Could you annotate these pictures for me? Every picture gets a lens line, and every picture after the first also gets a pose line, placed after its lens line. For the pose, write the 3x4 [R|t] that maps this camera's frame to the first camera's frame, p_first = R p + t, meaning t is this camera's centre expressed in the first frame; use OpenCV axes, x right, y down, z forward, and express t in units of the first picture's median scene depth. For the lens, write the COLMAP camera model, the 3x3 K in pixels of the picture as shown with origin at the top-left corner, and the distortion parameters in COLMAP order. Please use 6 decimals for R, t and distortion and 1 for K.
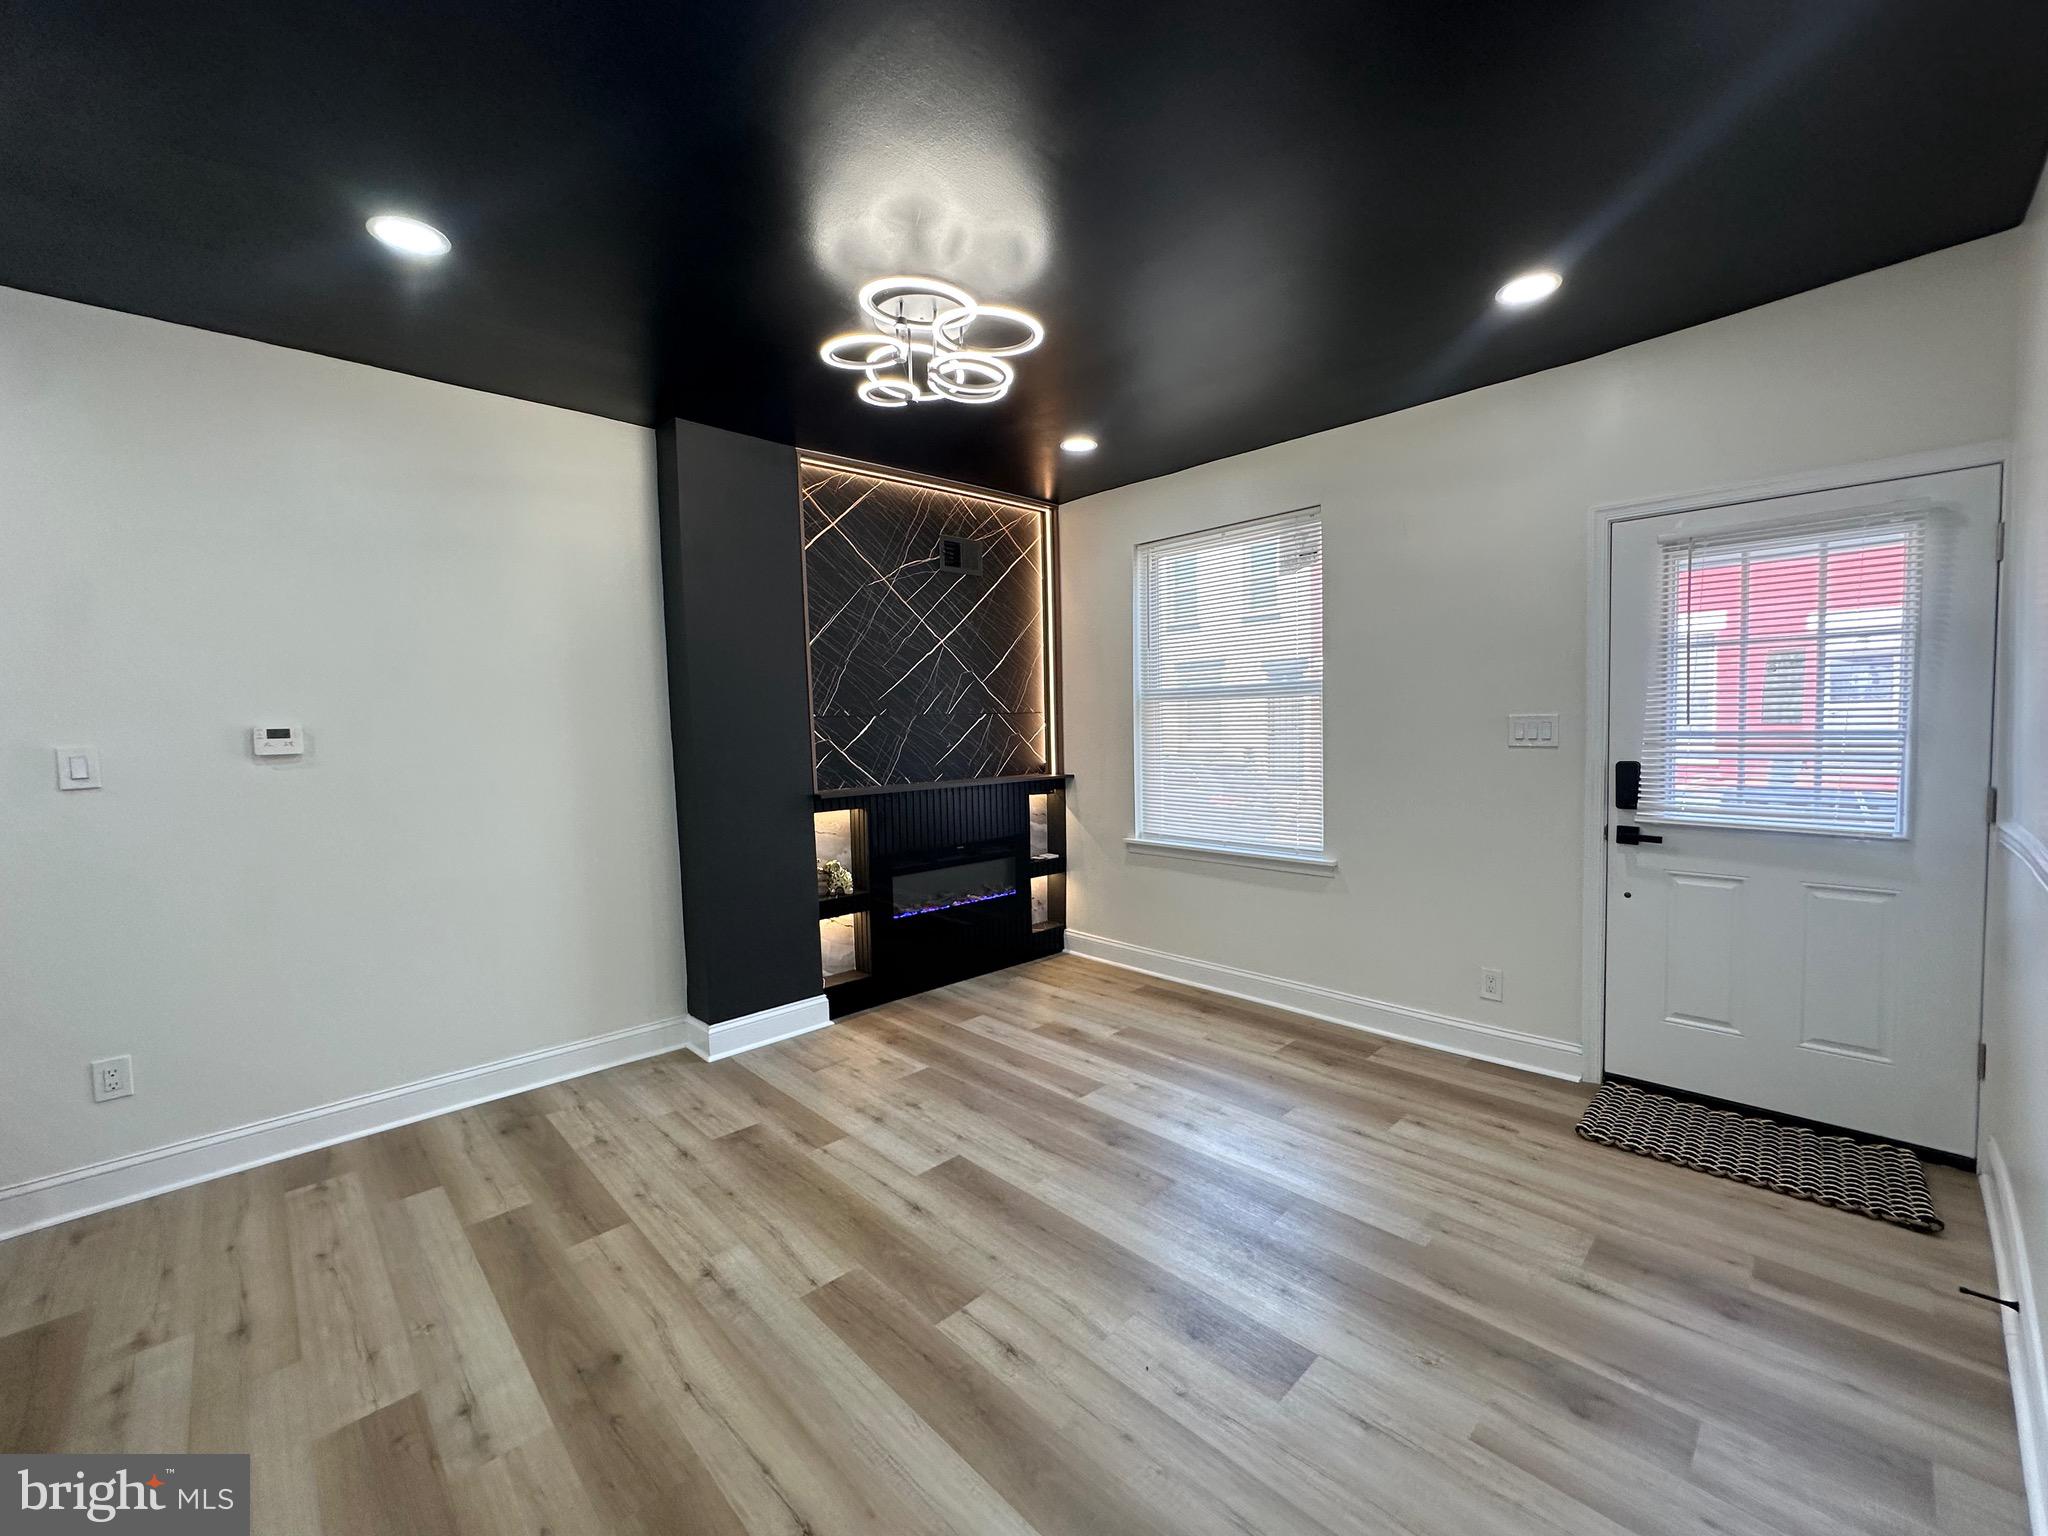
lens RADIAL K [[817.6, 0, 1022.5], [0, 817.6, 769.0], [0, 0, 1]] dist [-0.006747, 0.001847]
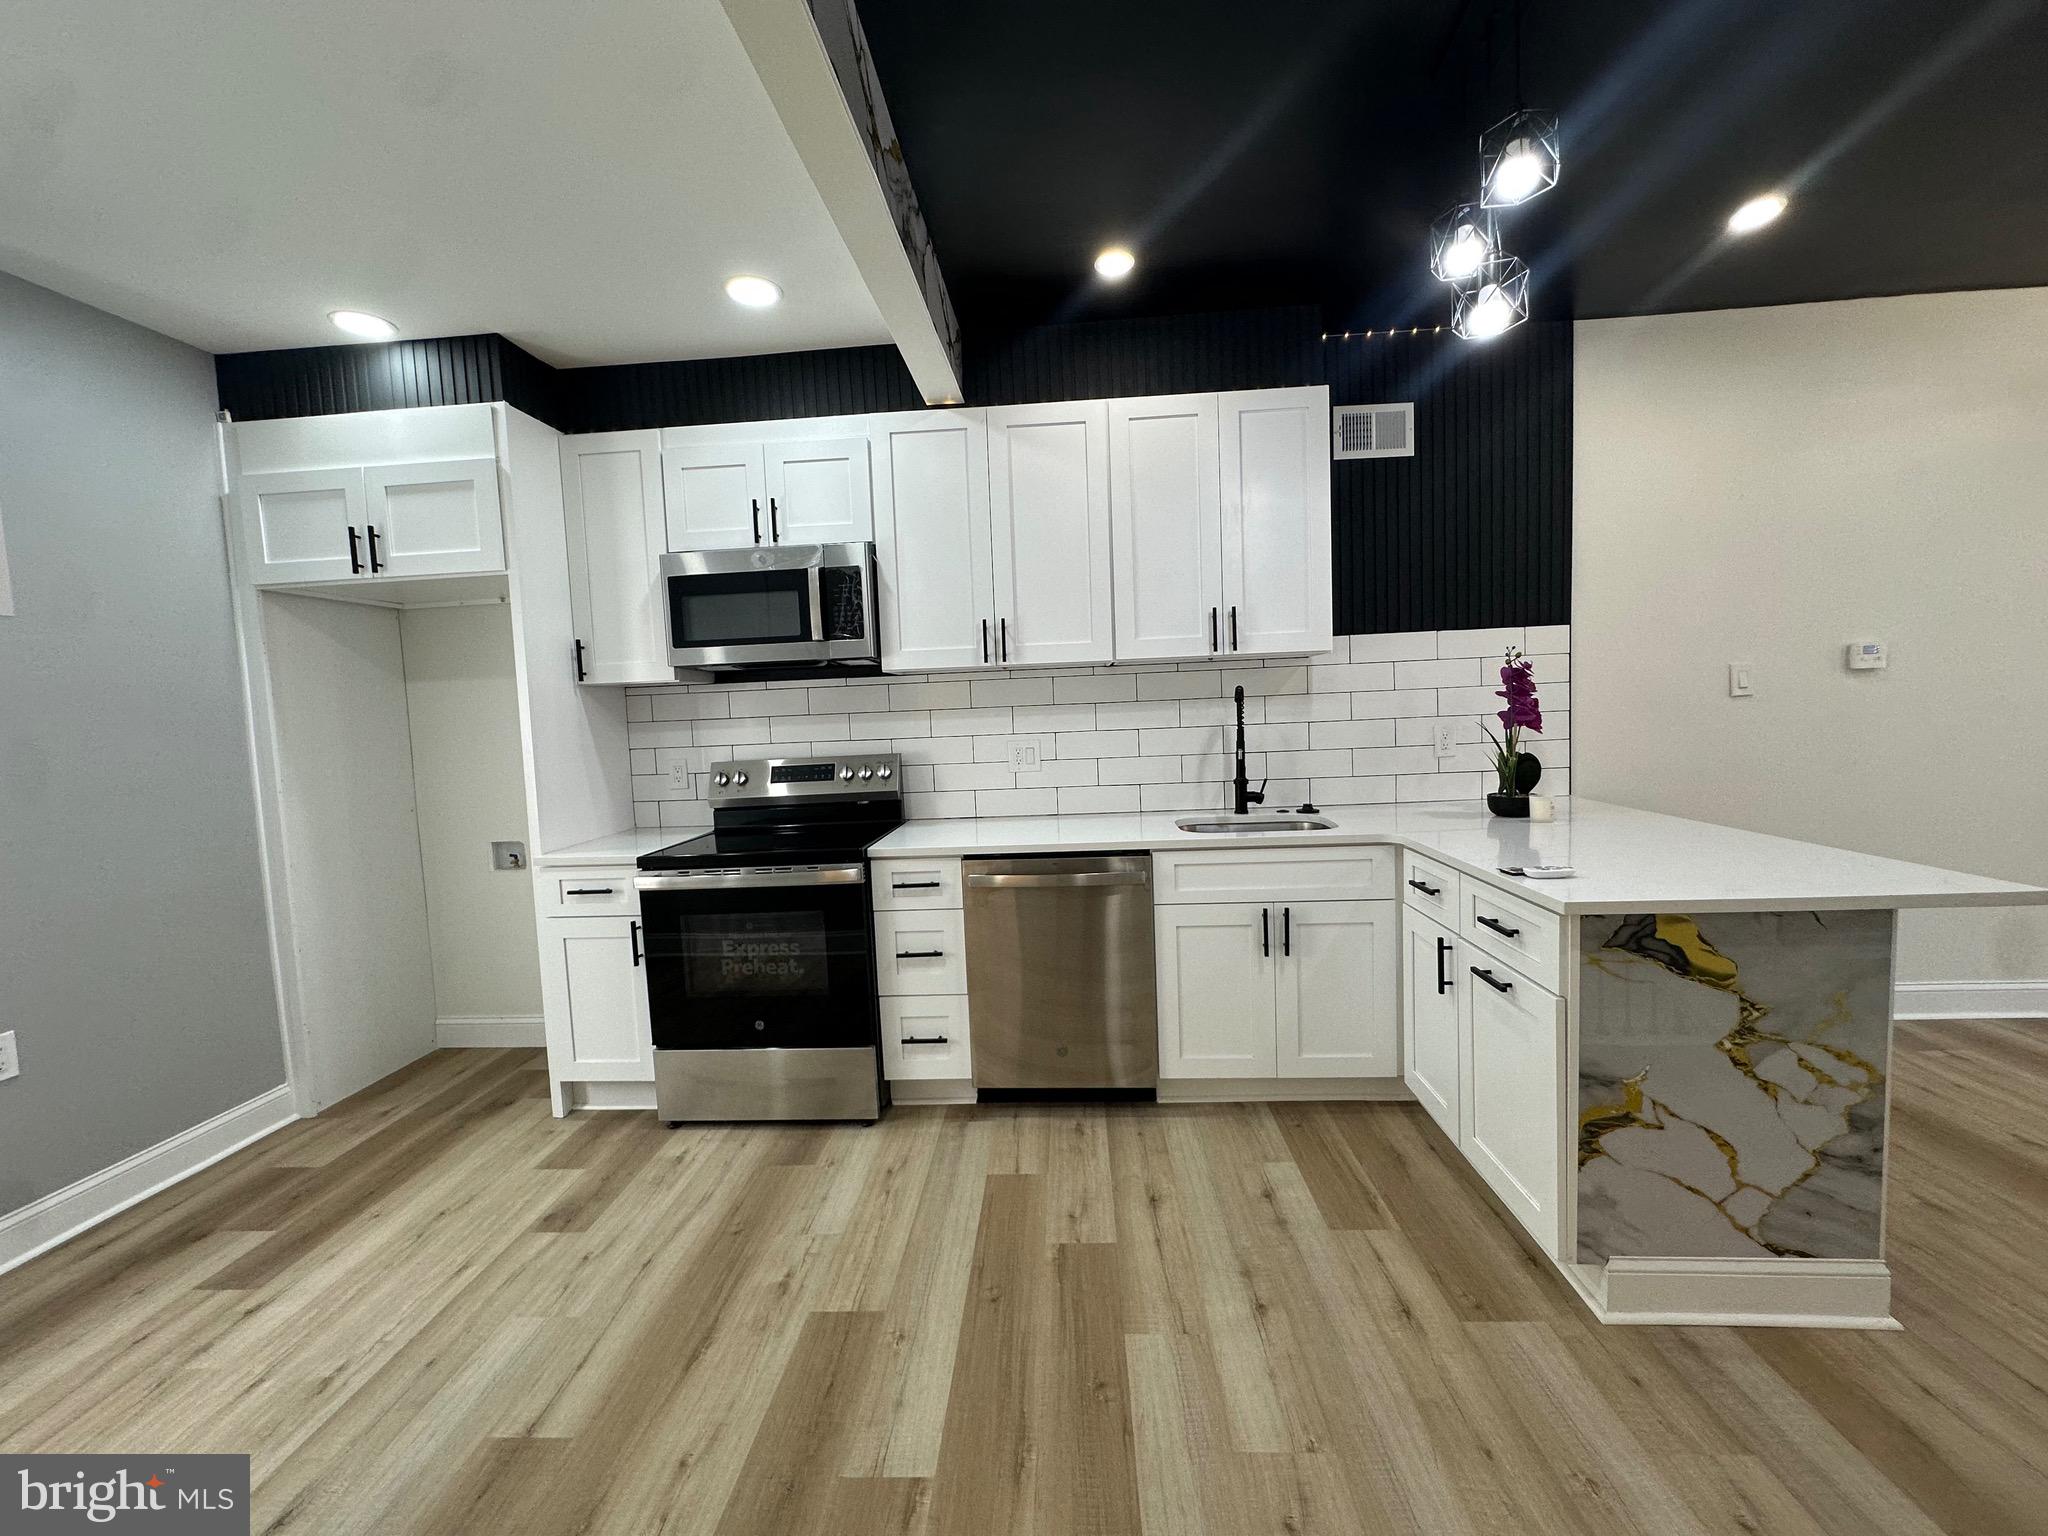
lens RADIAL K [[817.6, 0, 1019.2], [0, 817.6, 766.1], [0, 0, 1]] dist [-0.006747, 0.001847]
pose [[0.680025, 0.045260, -0.731791, -0.630022], [-0.012978, 0.998680, 0.049707, 0.054935], [0.733074, -0.024305, 0.679714, -0.454393]]
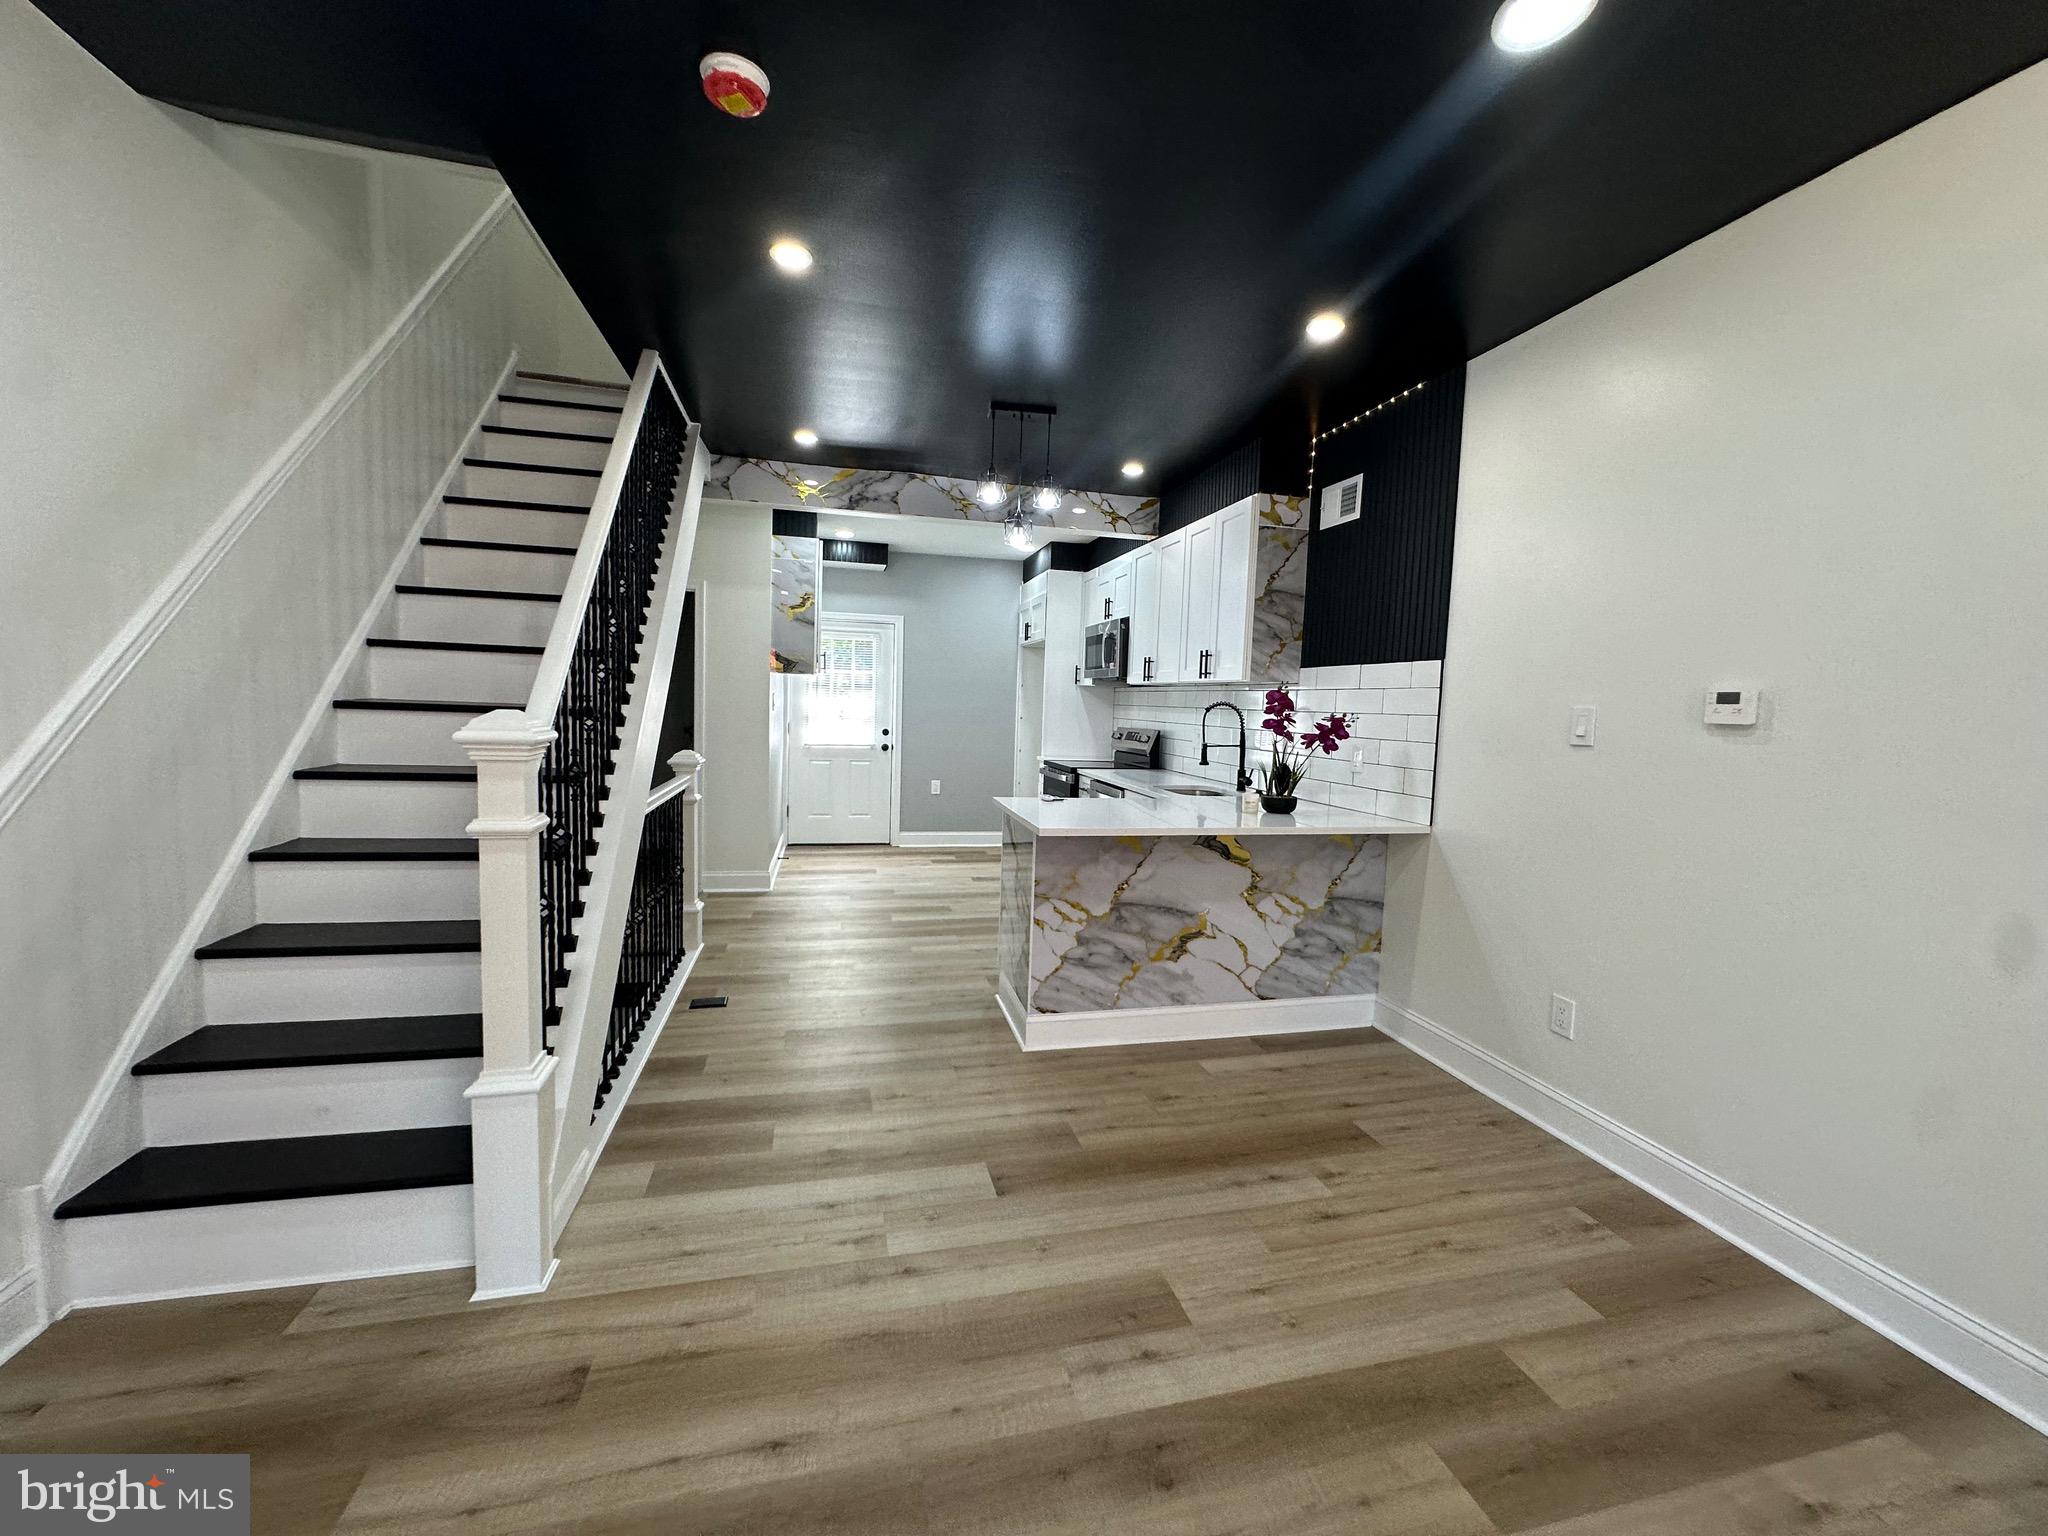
lens RADIAL K [[817.6, 0, 1026.4], [0, 817.6, 764.1], [0, 0, 1]] dist [-0.006747, 0.001847]
pose [[-0.499113, 0.071159, -0.863610, 0.091577], [-0.070863, 0.989933, 0.122522, -0.020036], [0.863634, 0.122350, -0.489046, 0.569788]]
